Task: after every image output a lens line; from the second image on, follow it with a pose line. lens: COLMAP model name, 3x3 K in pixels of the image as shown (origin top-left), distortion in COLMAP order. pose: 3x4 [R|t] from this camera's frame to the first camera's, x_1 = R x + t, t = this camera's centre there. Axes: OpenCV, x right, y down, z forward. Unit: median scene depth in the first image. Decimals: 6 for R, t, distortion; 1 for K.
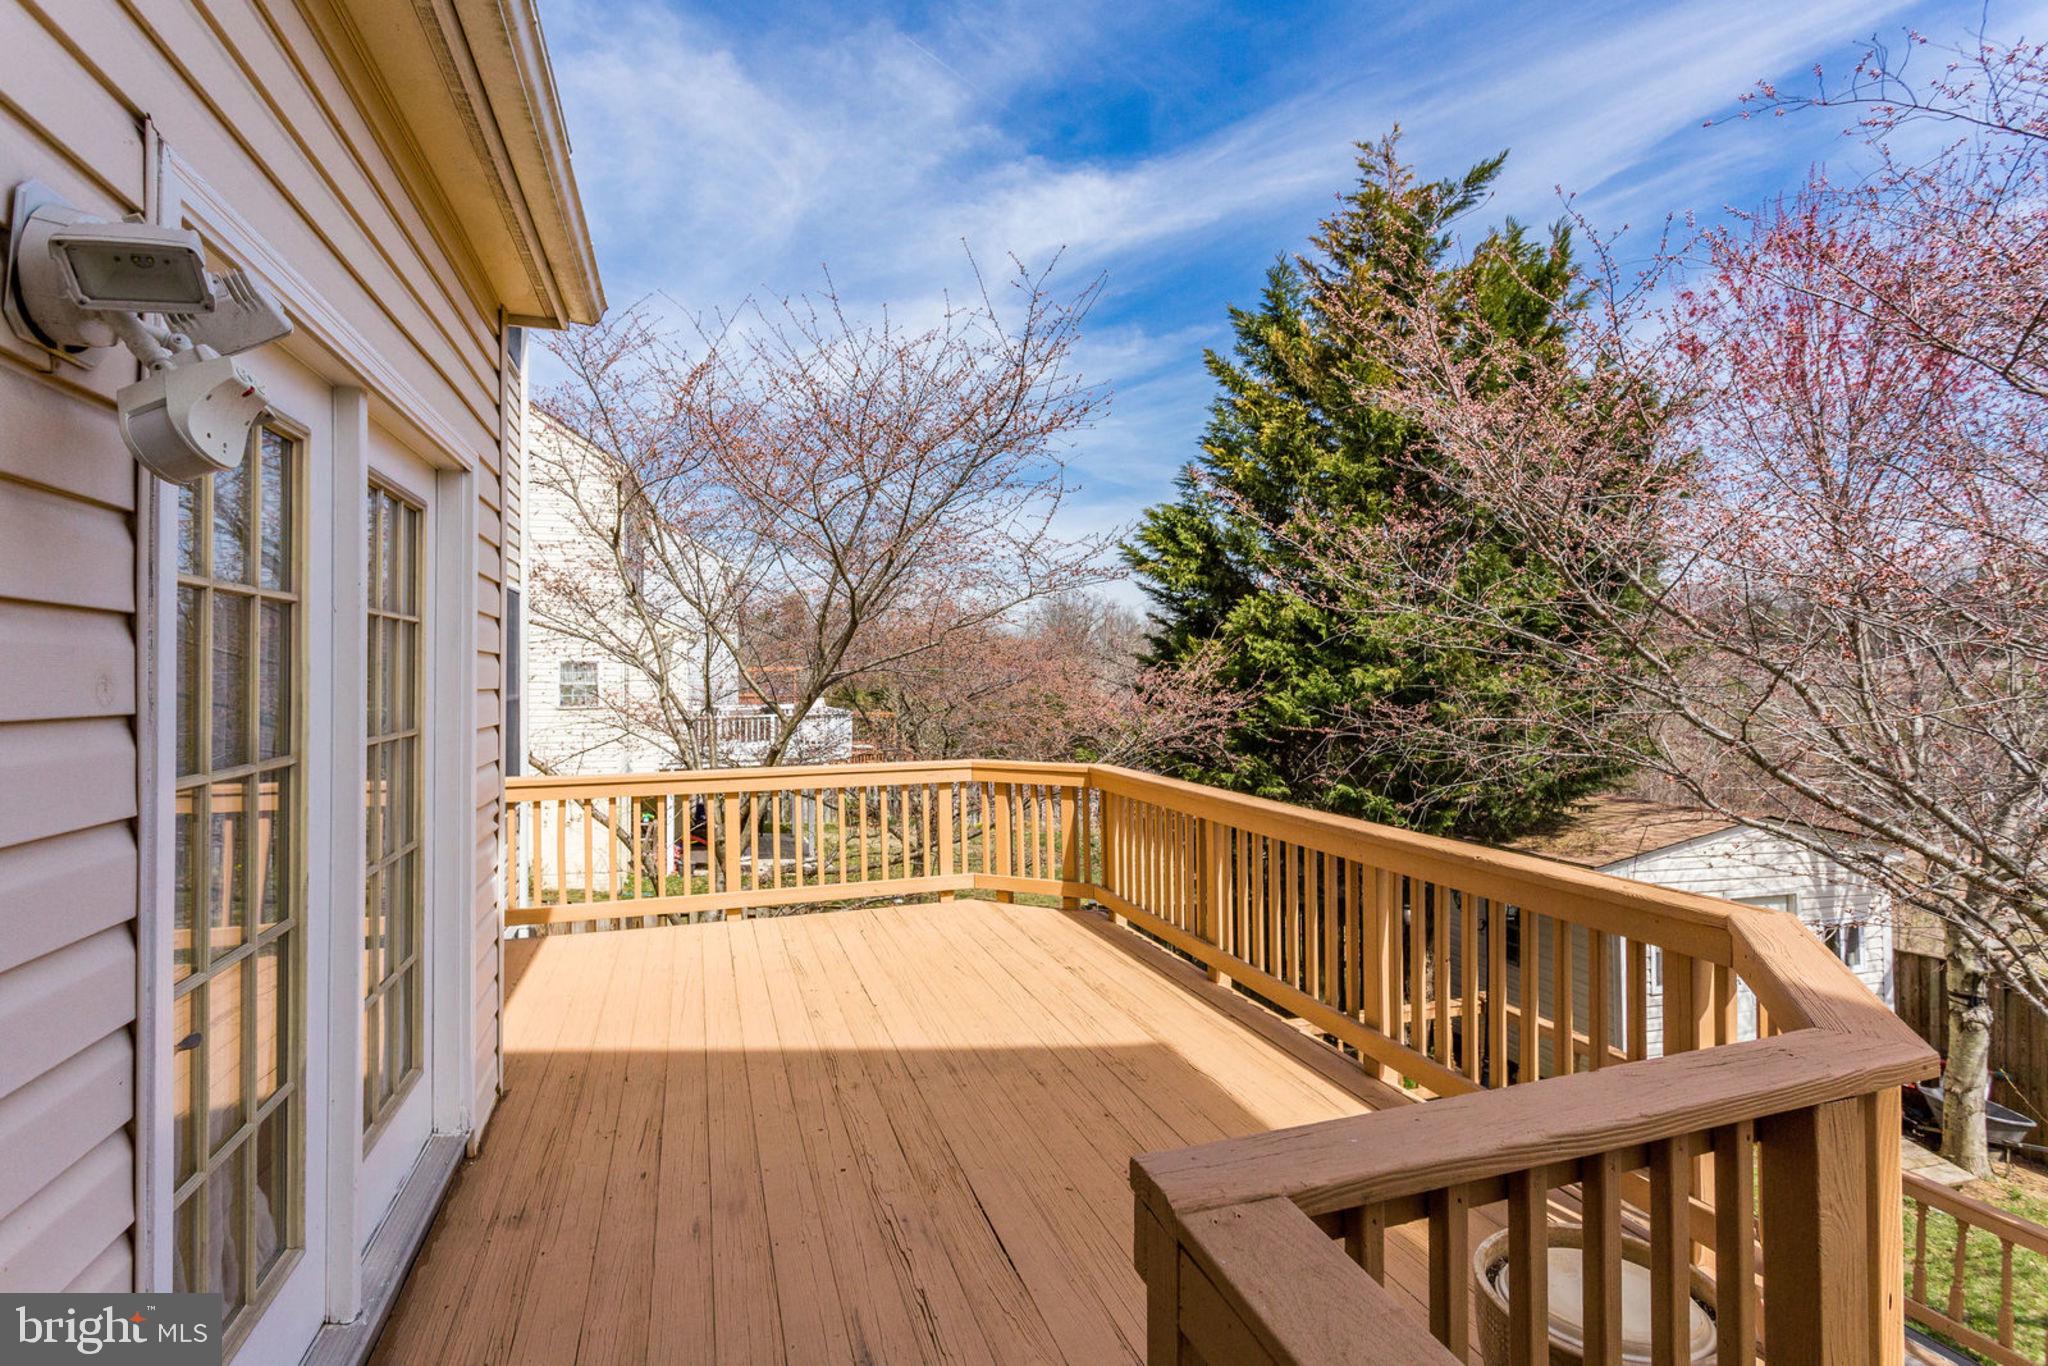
lens RADIAL K [[983.5, 0, 1020.5], [0, 983.5, 672.6], [0, 0, 1]] dist [0.006206, 0.000429]
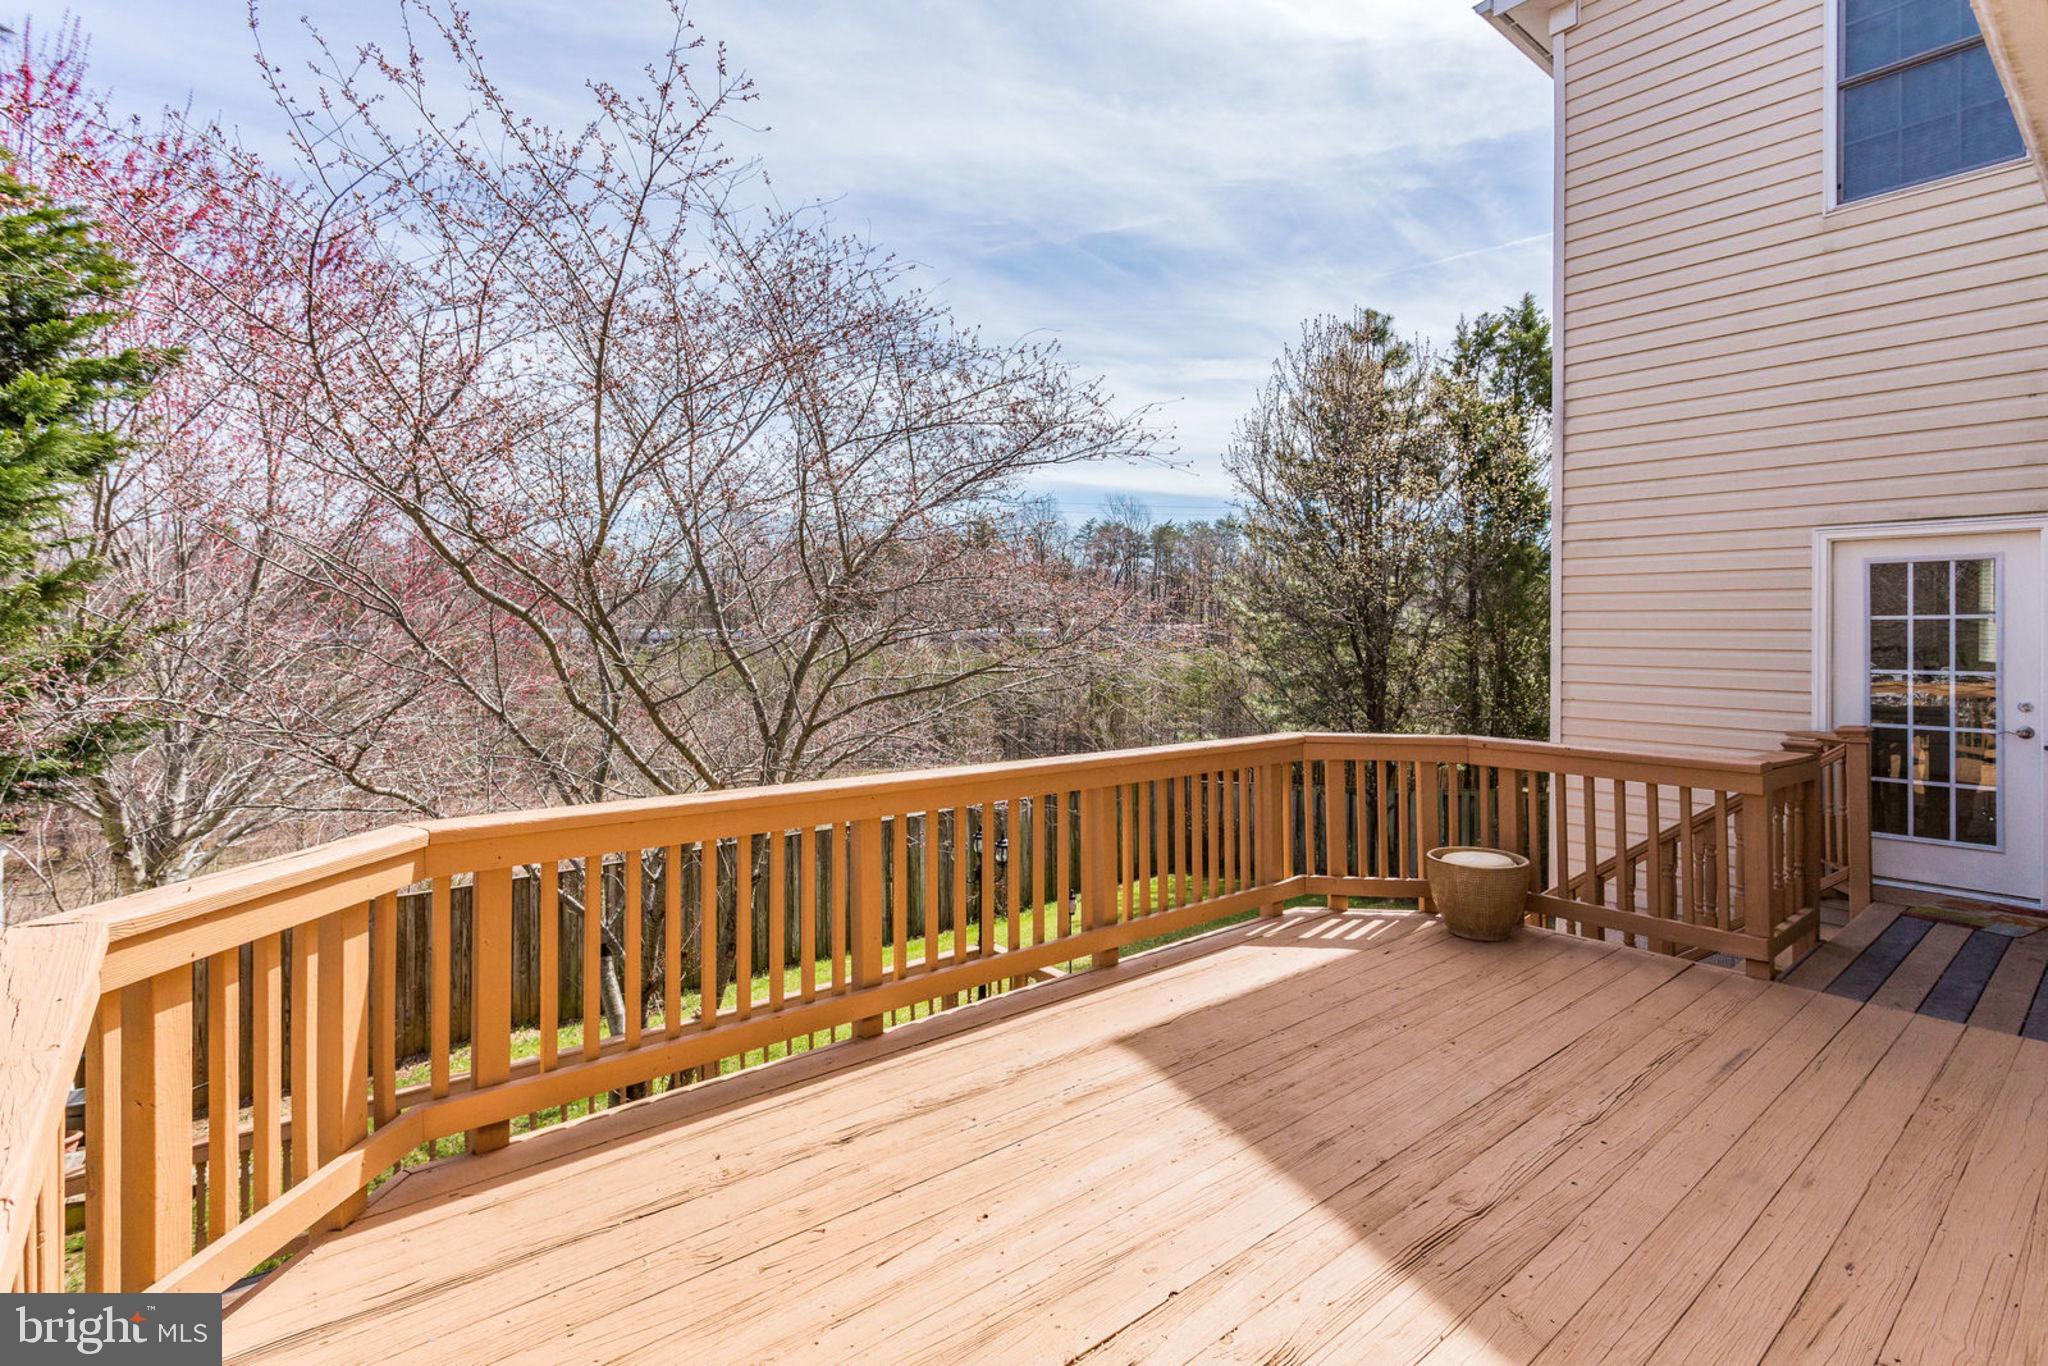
lens RADIAL K [[983.5, 0, 1025.1], [0, 983.5, 675.7], [0, 0, 1]] dist [0.006206, 0.000429]
pose [[-0.366549, -0.026908, 0.930010, -0.756080], [-0.000358, 0.999586, 0.028780, 0.030329], [-0.930399, 0.010217, -0.366407, 1.666576]]
